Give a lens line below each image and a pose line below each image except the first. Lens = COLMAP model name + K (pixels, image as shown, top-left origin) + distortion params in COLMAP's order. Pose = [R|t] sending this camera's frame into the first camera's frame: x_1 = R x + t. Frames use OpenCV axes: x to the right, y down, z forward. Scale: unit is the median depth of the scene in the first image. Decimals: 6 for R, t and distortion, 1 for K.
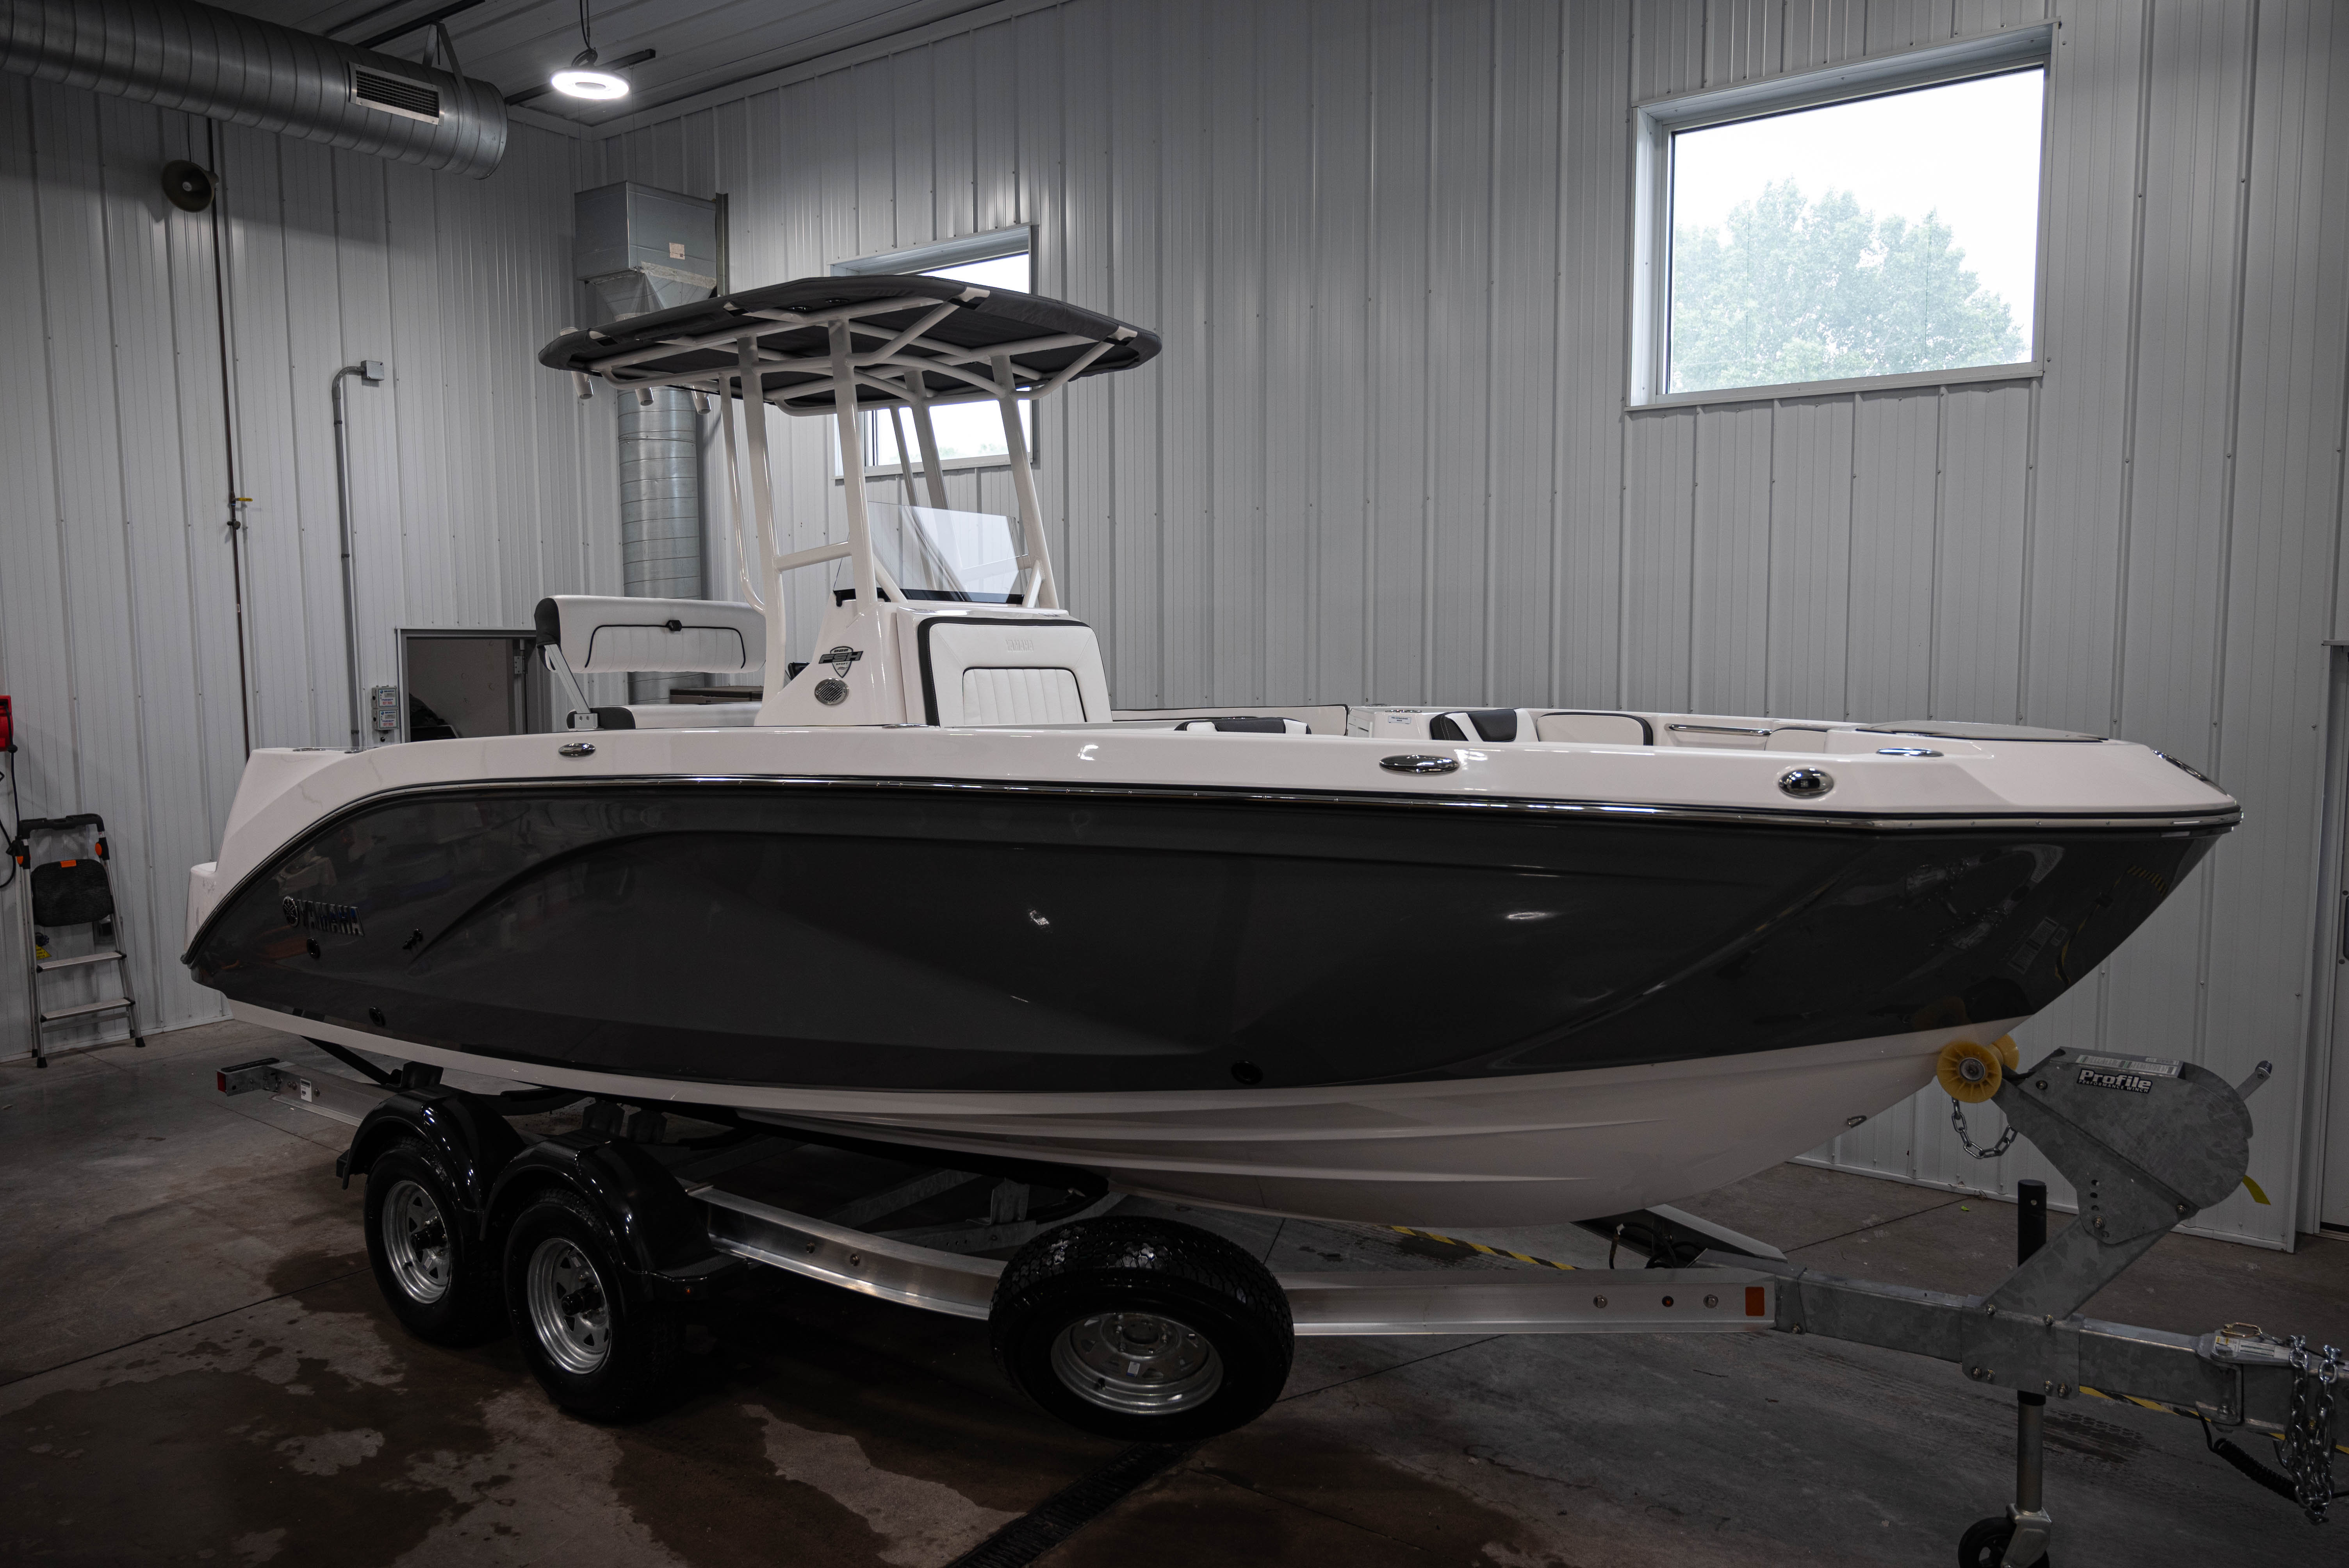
lens RADIAL K [[1649.4, 0, 1178.2], [0, 1649.4, 785.6], [0, 0, 1]] dist [-0.002527, -0.002228]
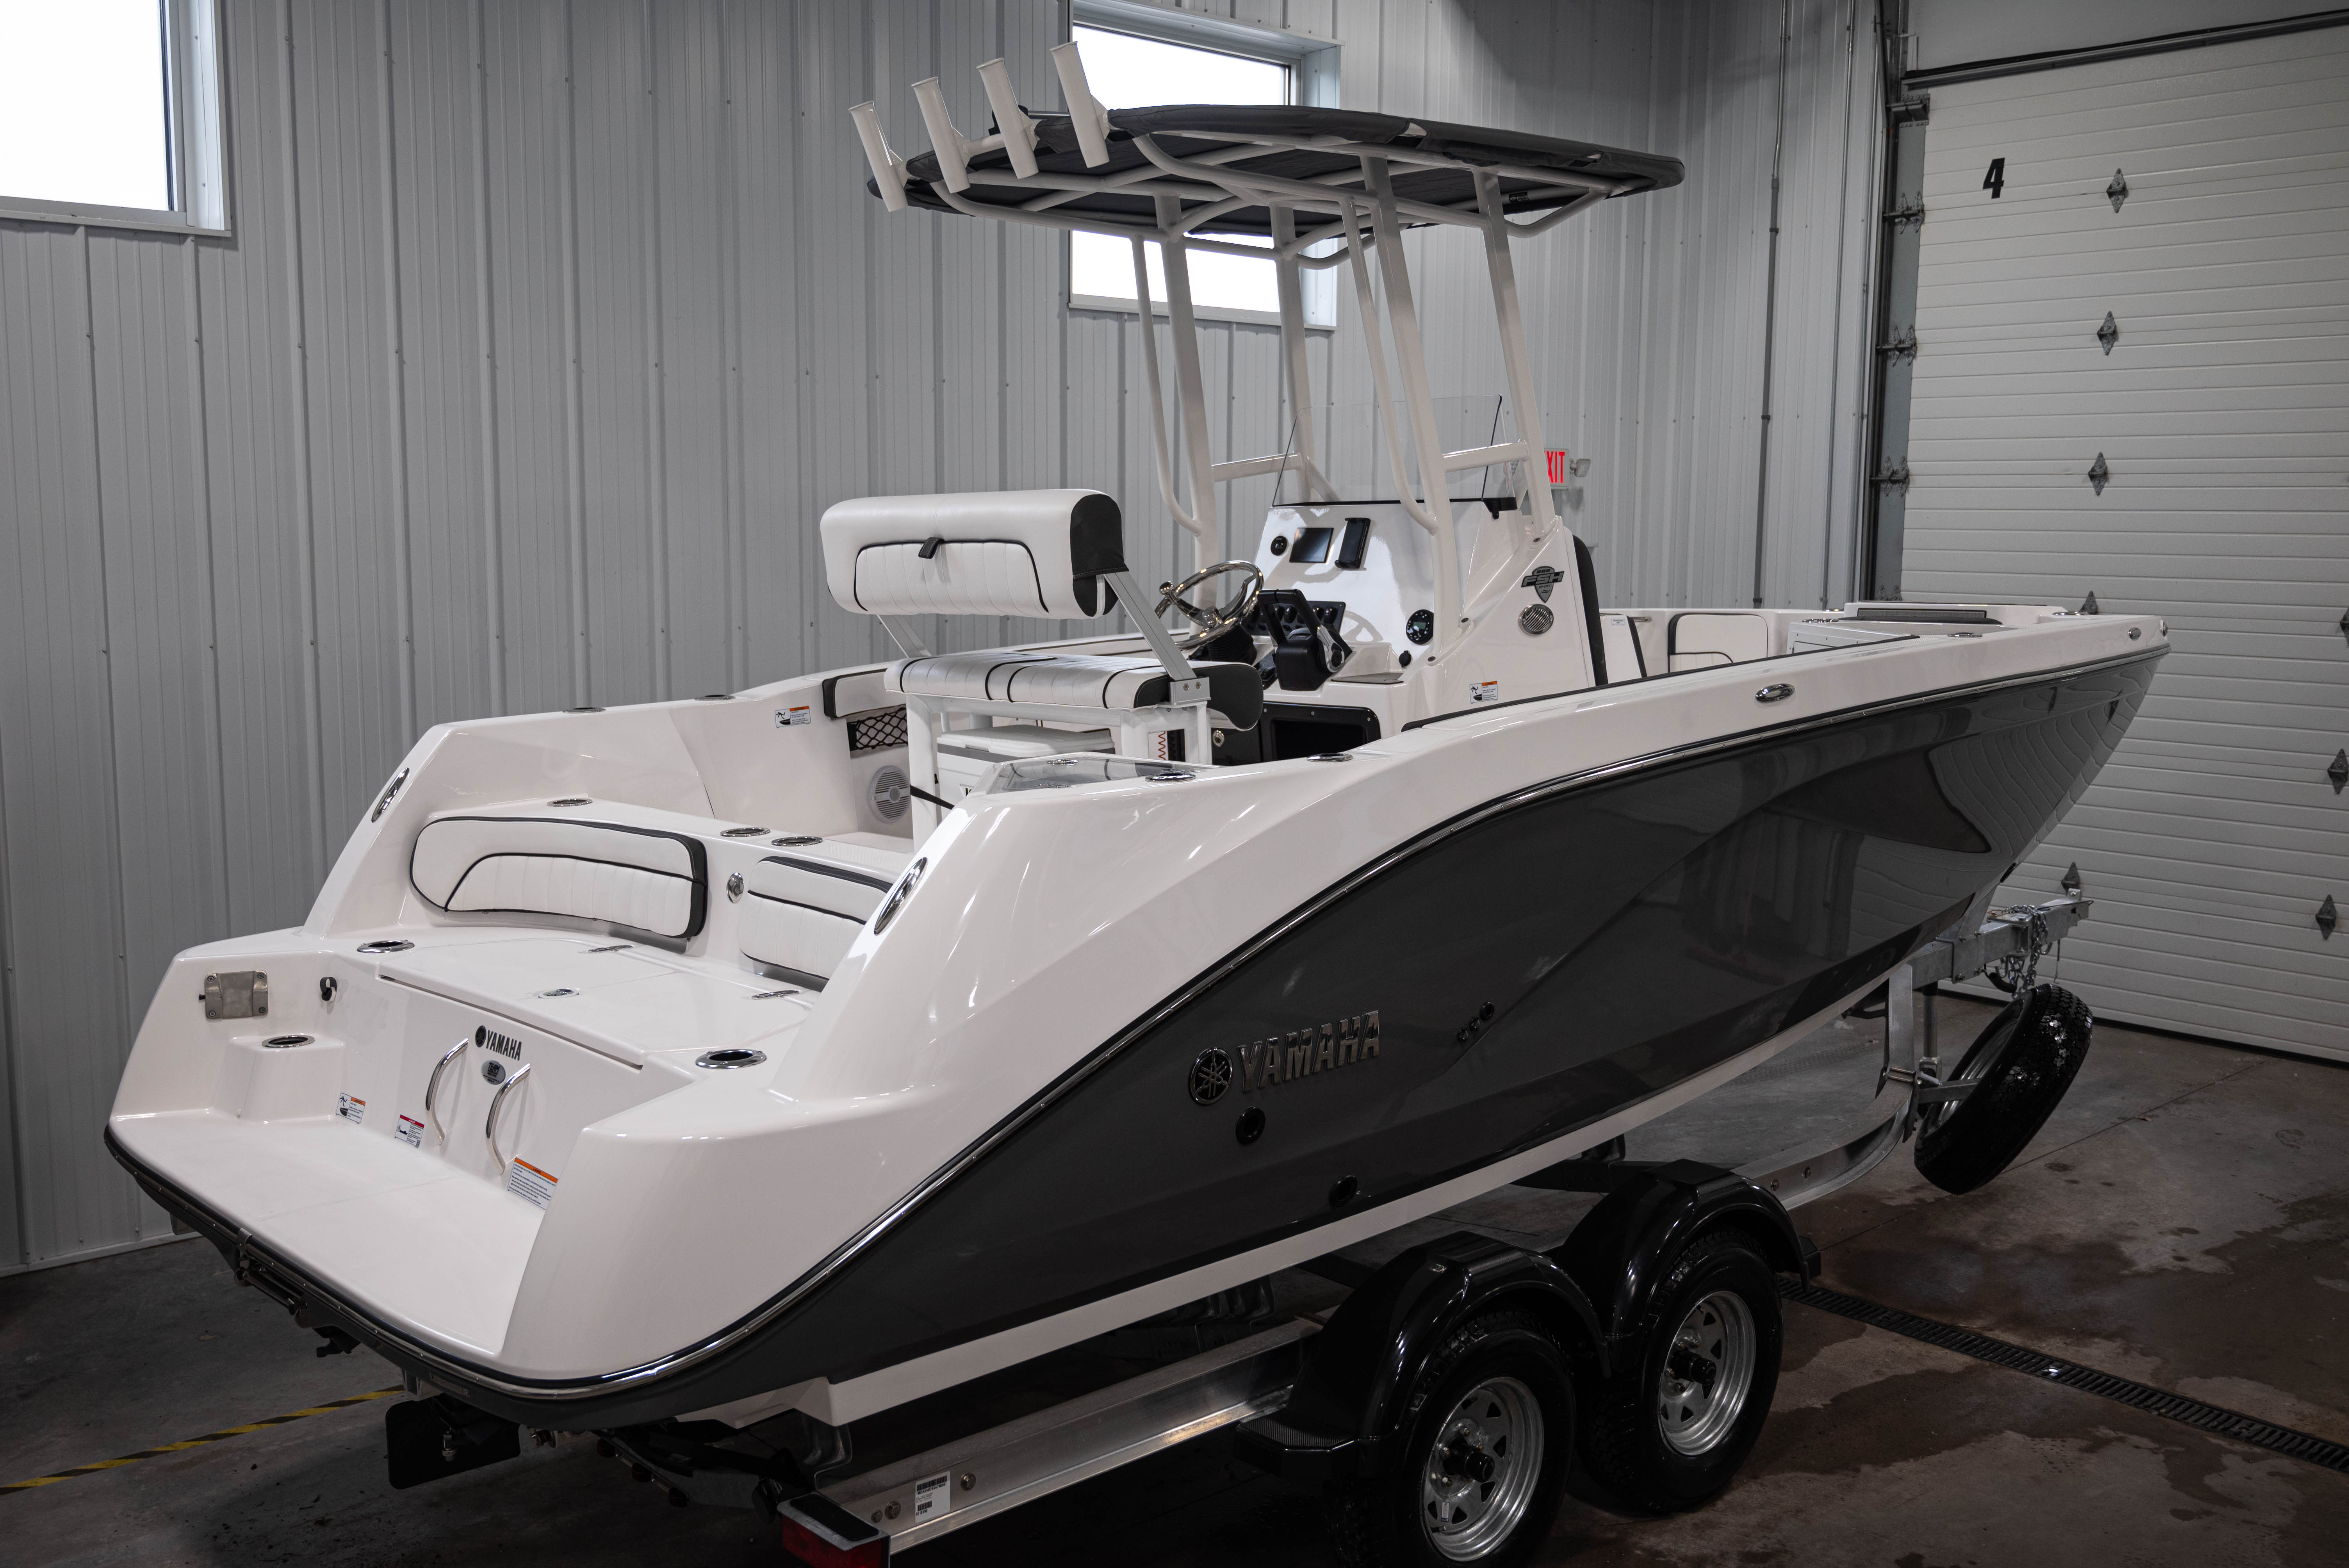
lens RADIAL K [[2226.9, 0, 1173.5], [0, 2226.9, 788.5], [0, 0, 1]] dist [-0.003257, 0.000000]
pose [[0.188944, -0.114632, 0.975274, -1.384746], [0.083587, 0.991436, 0.100338, -0.101410], [-0.978424, 0.062562, 0.196908, 0.962153]]
